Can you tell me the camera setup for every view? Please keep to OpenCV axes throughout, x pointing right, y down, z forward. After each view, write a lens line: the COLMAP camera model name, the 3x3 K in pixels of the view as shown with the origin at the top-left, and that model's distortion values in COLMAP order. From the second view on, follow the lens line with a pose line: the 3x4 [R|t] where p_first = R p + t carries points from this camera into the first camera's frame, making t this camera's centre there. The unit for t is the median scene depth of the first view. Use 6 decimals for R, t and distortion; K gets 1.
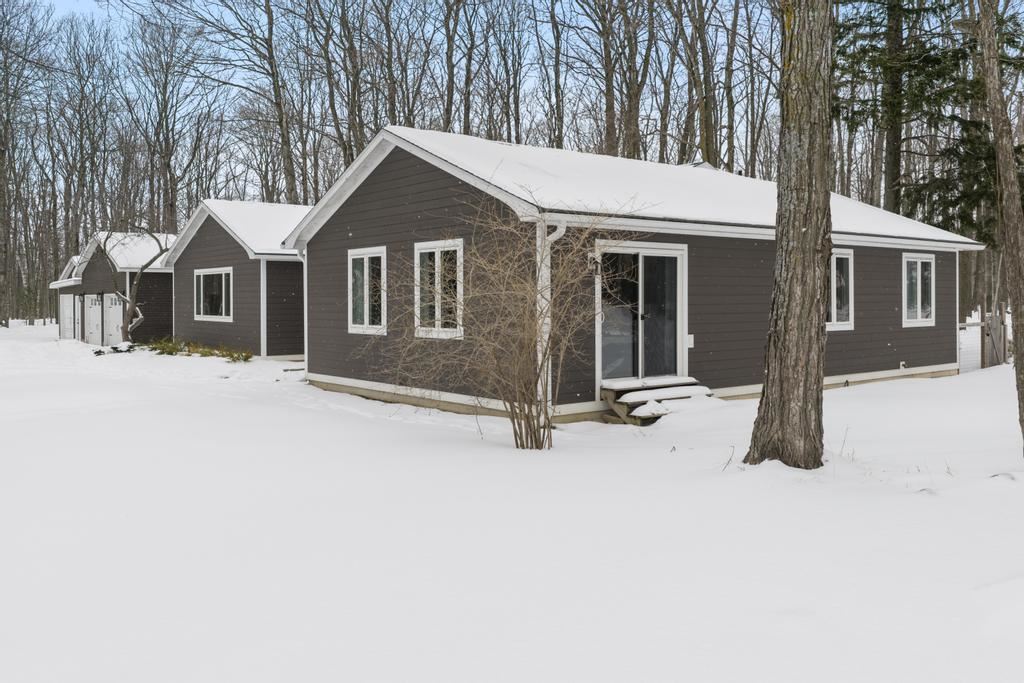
lens RADIAL K [[844.9, 0, 512.0], [0, 844.9, 341.5], [0, 0, 1]] dist [0.078817, -0.122330]
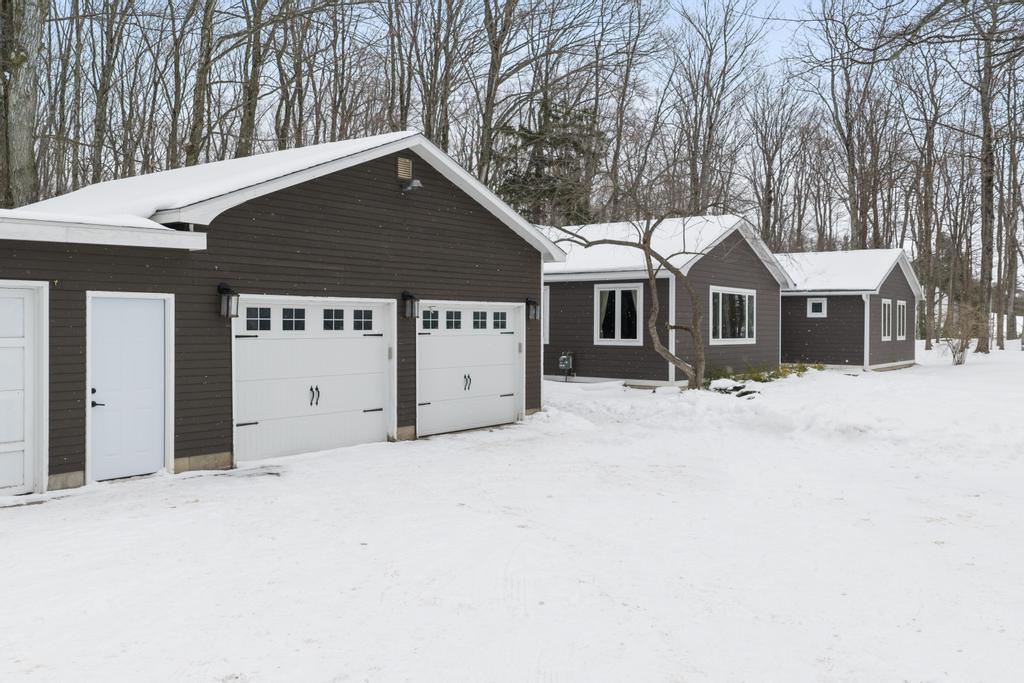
lens RADIAL K [[844.9, 0, 512.0], [0, 844.9, 341.5], [0, 0, 1]] dist [0.078817, -0.122330]
pose [[-0.254695, -0.037435, 0.966297, -1.248607], [0.023166, 0.998727, 0.044798, -0.078156], [-0.966744, 0.033795, -0.253504, 1.543631]]
